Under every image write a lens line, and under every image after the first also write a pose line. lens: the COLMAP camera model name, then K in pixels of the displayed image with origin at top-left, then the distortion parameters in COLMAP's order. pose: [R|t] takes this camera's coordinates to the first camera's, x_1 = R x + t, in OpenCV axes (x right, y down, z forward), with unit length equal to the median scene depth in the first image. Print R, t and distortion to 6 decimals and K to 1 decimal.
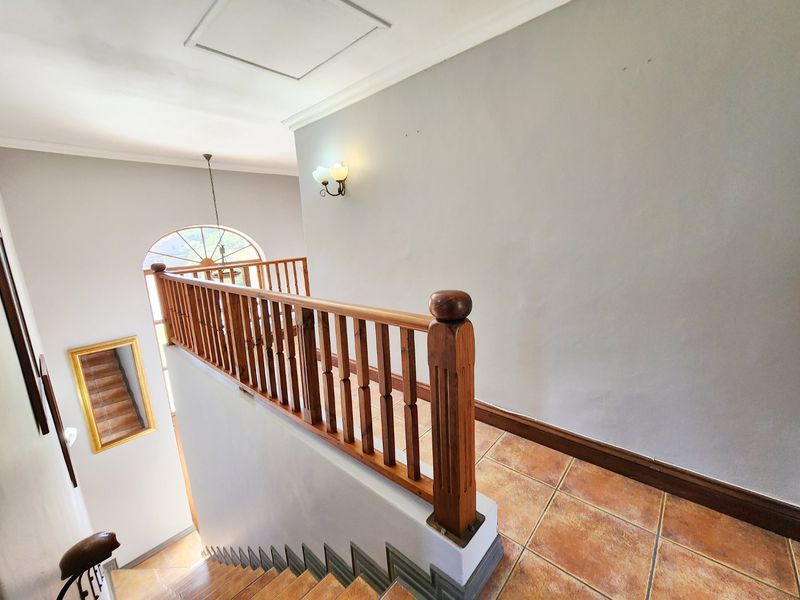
lens RADIAL K [[331.2, 0, 400.2], [0, 331.2, 294.3], [0, 0, 1]] dist [0.000400, -0.000074]
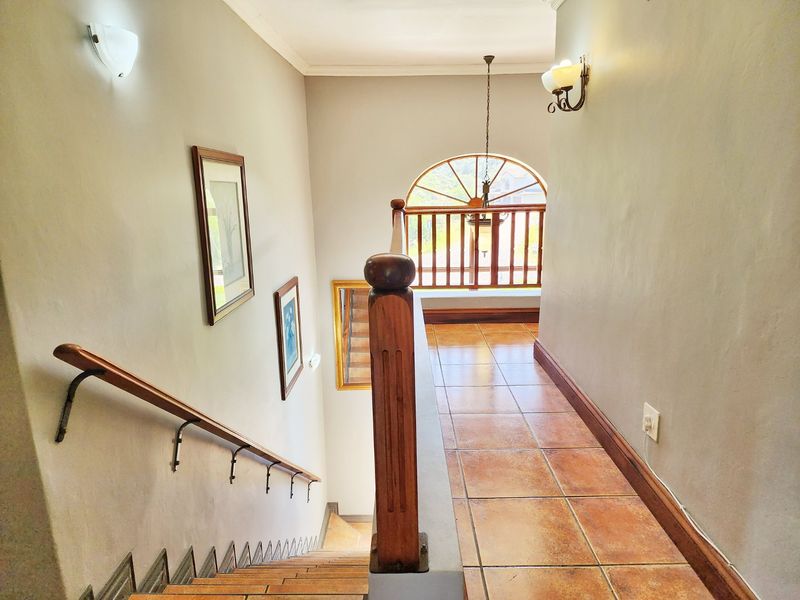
lens RADIAL K [[543.0, 0, 400.0], [0, 543.0, 300.0], [0, 0, 1]] dist [0.075472, -0.000435]
pose [[0.663227, 0.200758, -0.720990, 0.286457], [-0.152253, 0.979398, 0.132657, -0.020768], [0.732768, 0.021791, 0.680129, 0.029642]]
